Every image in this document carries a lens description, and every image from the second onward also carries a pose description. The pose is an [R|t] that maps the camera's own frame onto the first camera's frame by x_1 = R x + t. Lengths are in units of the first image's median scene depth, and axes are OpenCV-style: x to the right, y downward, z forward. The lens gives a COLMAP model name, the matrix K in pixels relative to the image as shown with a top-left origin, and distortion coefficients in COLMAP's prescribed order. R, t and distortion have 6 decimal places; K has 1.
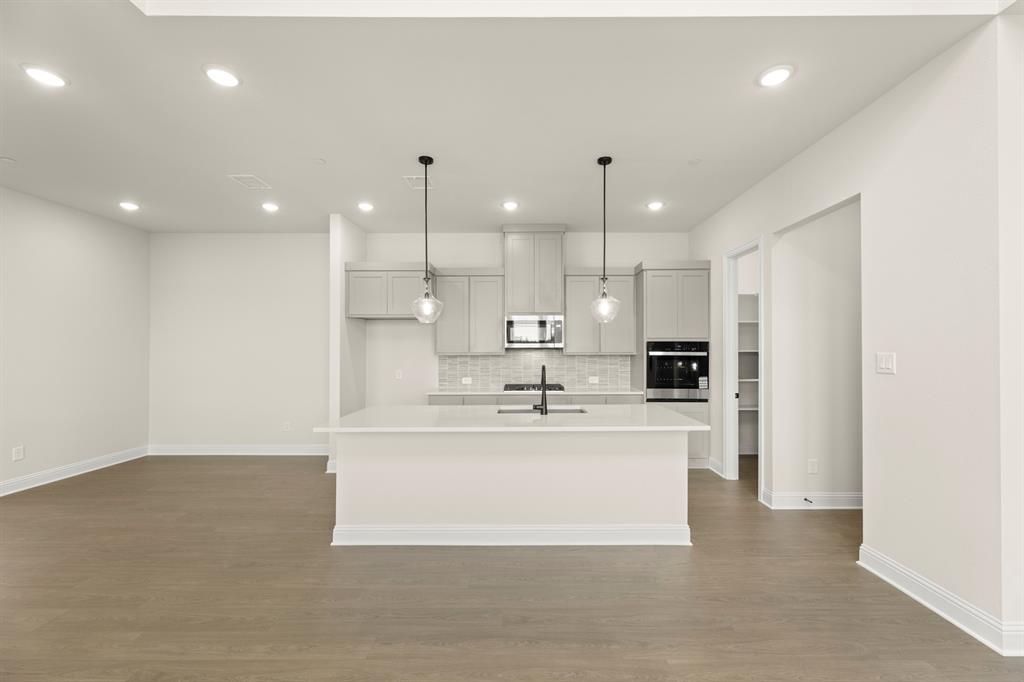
lens RADIAL K [[412.7, 0, 514.8], [0, 412.7, 348.1], [0, 0, 1]] dist [0.004545, 0.000288]
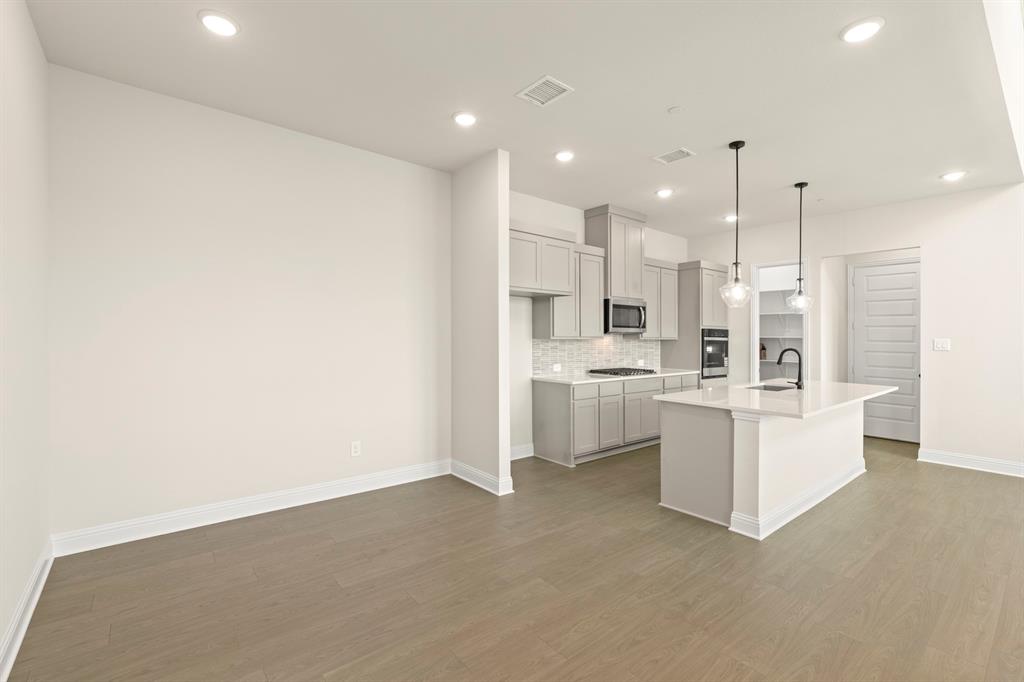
lens RADIAL K [[449.7, 0, 512.0], [0, 449.7, 341.0], [0, 0, 1]] dist [-0.001718, 0.000110]
pose [[0.769715, 0.001675, 0.638386, -0.863173], [-0.015893, 0.999737, 0.016539, 0.006294], [-0.638190, -0.022876, 0.769539, 0.326092]]
